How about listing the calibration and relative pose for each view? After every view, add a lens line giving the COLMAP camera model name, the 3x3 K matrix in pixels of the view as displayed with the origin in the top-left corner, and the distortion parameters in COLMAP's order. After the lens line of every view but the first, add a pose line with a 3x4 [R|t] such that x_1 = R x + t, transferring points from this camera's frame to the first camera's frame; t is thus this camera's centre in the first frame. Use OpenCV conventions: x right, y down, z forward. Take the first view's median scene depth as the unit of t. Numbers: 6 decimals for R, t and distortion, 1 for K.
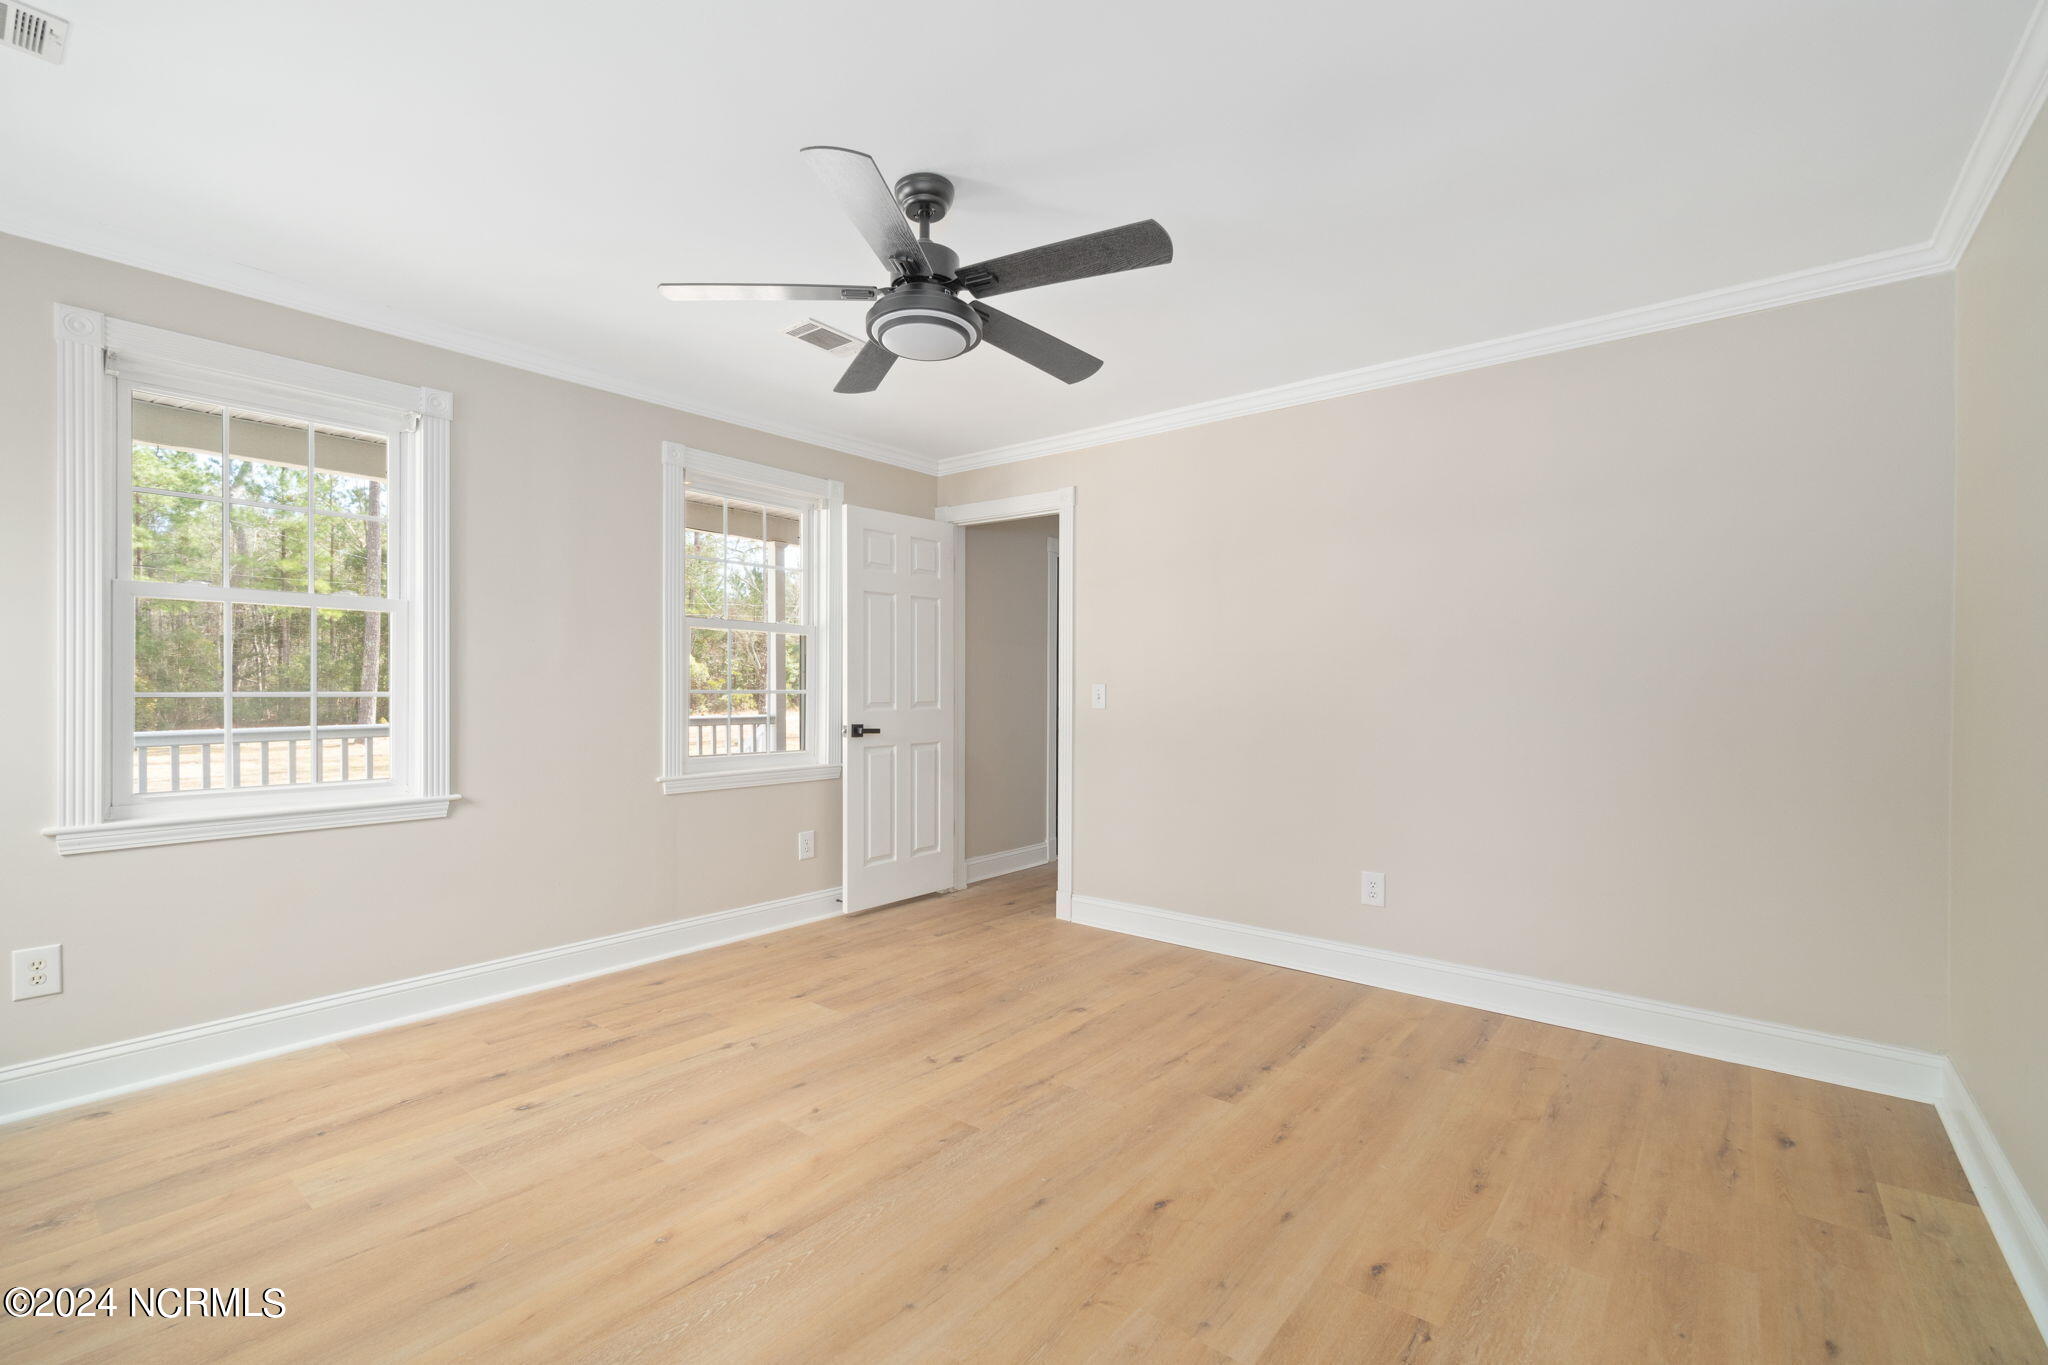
lens RADIAL K [[890.6, 0, 1010.3], [0, 890.6, 691.0], [0, 0, 1]] dist [-0.001007, 0.000788]
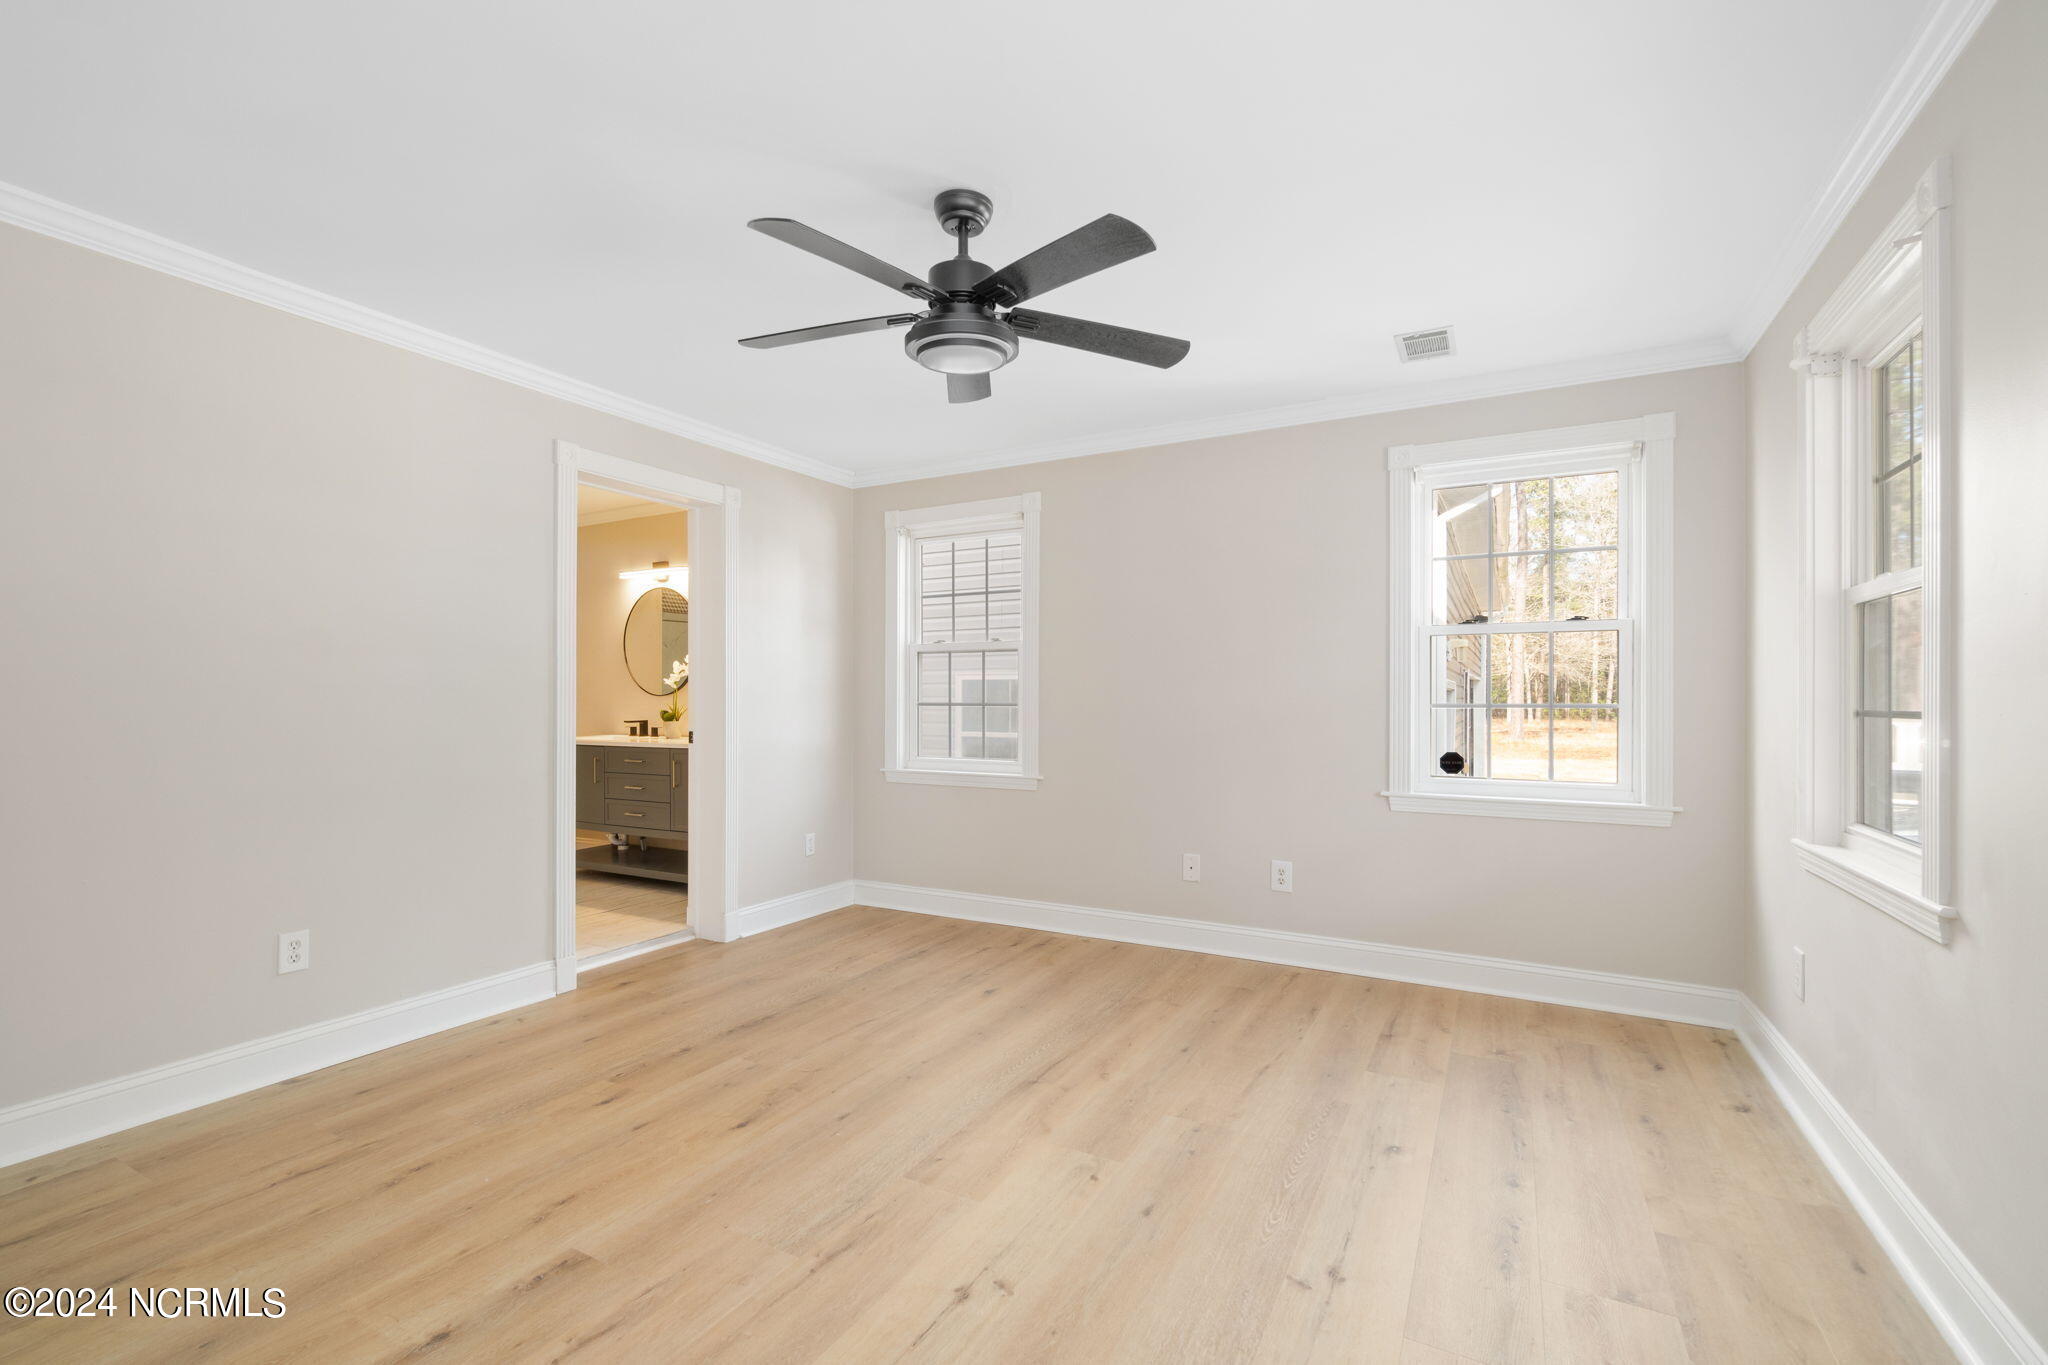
lens RADIAL K [[890.6, 0, 1010.3], [0, 890.6, 691.0], [0, 0, 1]] dist [-0.001007, 0.000788]
pose [[-0.983134, -0.010502, -0.182585, 0.031400], [-0.009217, 0.999926, -0.007890, -0.005561], [0.182655, -0.006074, -0.983158, 1.926979]]
